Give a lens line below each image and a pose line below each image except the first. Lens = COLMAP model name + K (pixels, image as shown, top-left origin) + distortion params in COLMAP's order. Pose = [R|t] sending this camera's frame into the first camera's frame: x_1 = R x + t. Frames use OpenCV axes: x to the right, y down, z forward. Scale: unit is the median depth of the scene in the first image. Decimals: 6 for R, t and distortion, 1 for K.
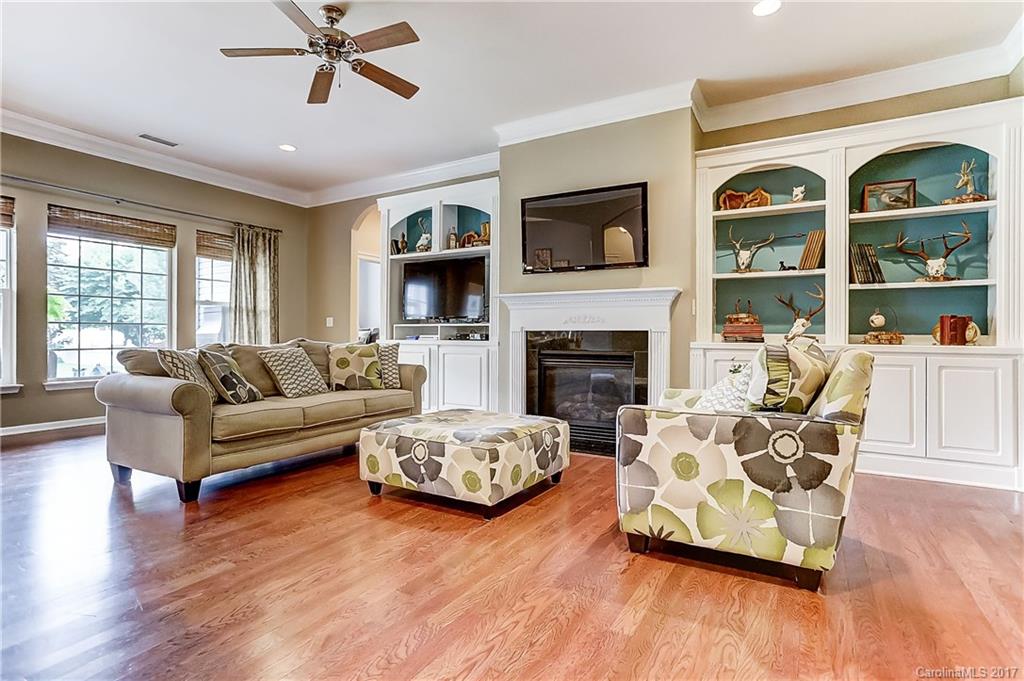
lens RADIAL K [[507.4, 0, 508.1], [0, 507.4, 342.6], [0, 0, 1]] dist [-0.049676, 0.033691]
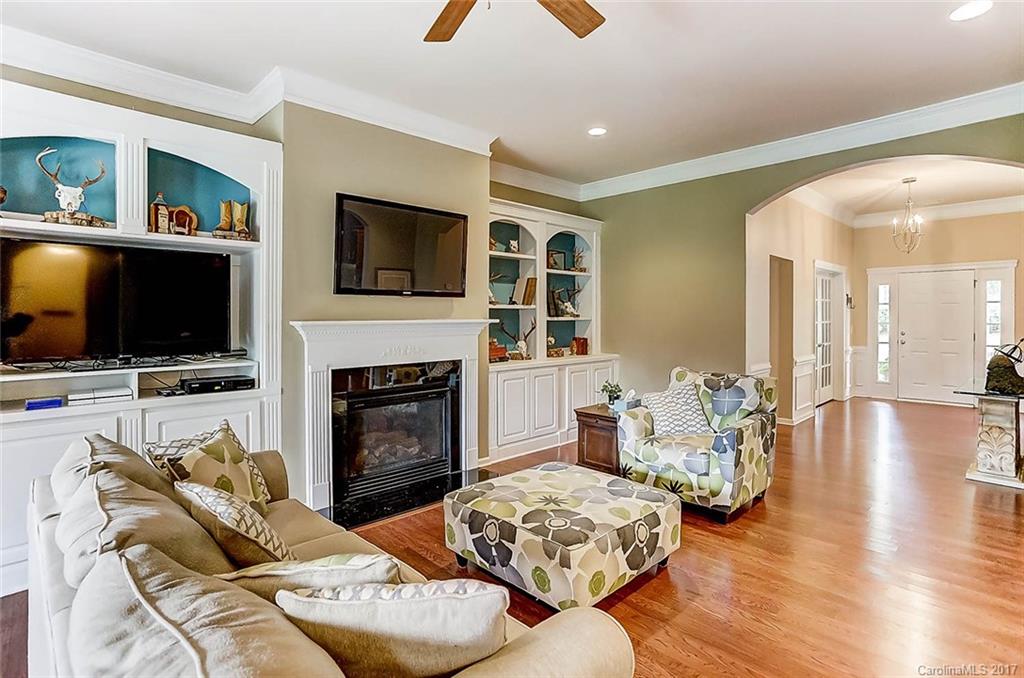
lens RADIAL K [[507.4, 0, 508.1], [0, 507.4, 341.1], [0, 0, 1]] dist [-0.049676, 0.033691]
pose [[0.280256, -0.054075, 0.958401, -0.685518], [0.018441, 0.998531, 0.050946, -0.111544], [-0.959748, 0.003396, 0.280842, 0.619109]]
